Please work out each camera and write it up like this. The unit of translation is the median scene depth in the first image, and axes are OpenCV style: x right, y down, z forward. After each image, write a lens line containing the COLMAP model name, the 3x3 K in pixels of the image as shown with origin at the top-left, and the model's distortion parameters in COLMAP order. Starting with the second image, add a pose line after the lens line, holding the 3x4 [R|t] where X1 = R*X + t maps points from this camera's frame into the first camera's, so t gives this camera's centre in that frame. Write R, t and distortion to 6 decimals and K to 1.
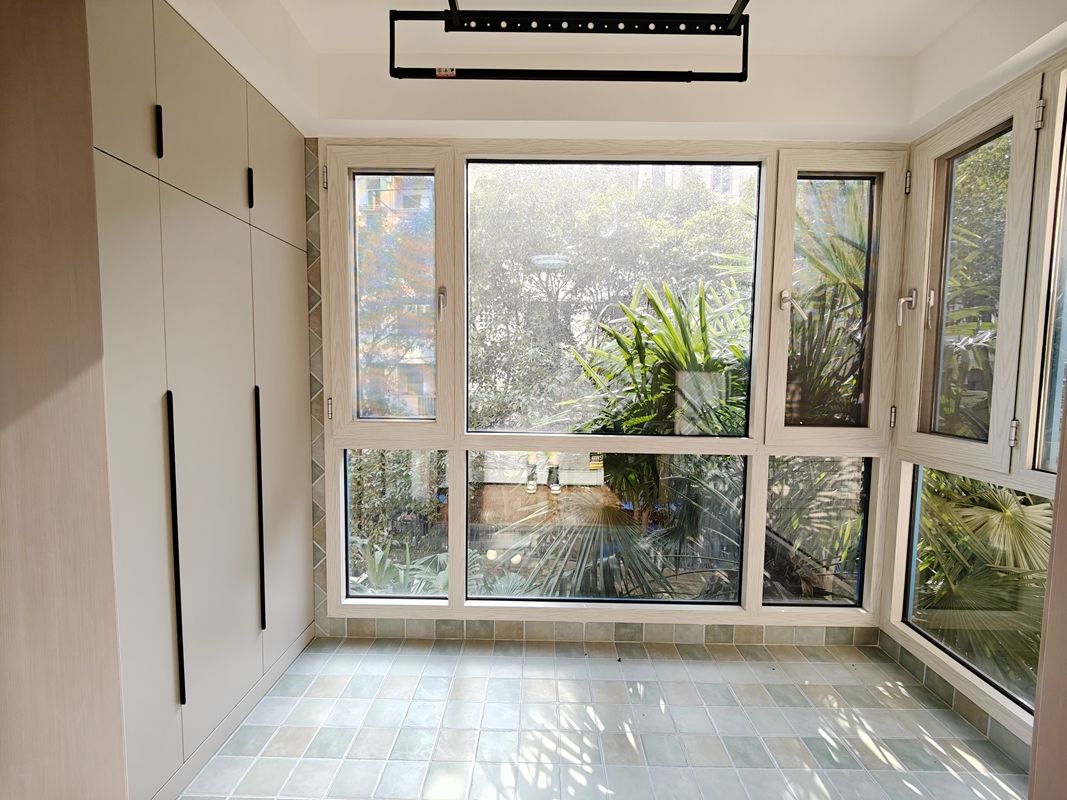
lens RADIAL K [[464.2, 0, 535.5], [0, 464.2, 403.5], [0, 0, 1]] dist [0.009599, -0.002752]
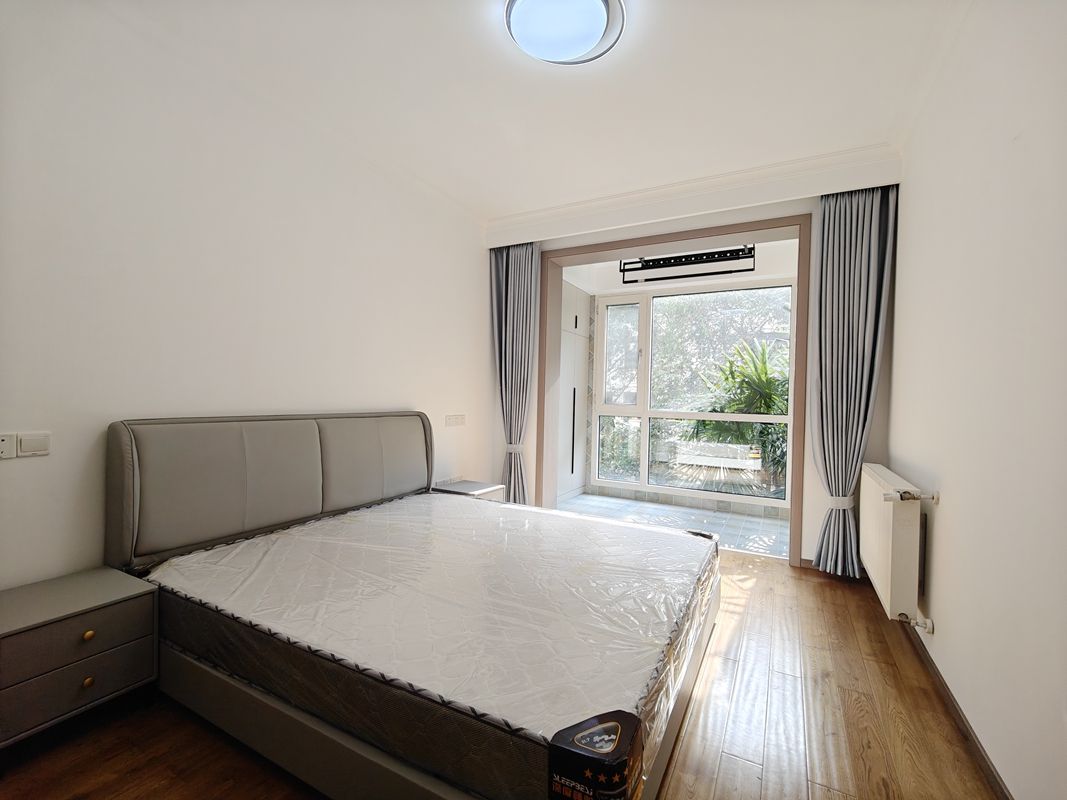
lens RADIAL K [[464.2, 0, 529.9], [0, 464.2, 403.7], [0, 0, 1]] dist [0.009599, -0.002752]
pose [[0.883612, 0.013073, -0.468038, 0.411516], [-0.045028, 0.997350, -0.057152, 0.191889], [0.466050, 0.071575, 0.881858, -1.342831]]
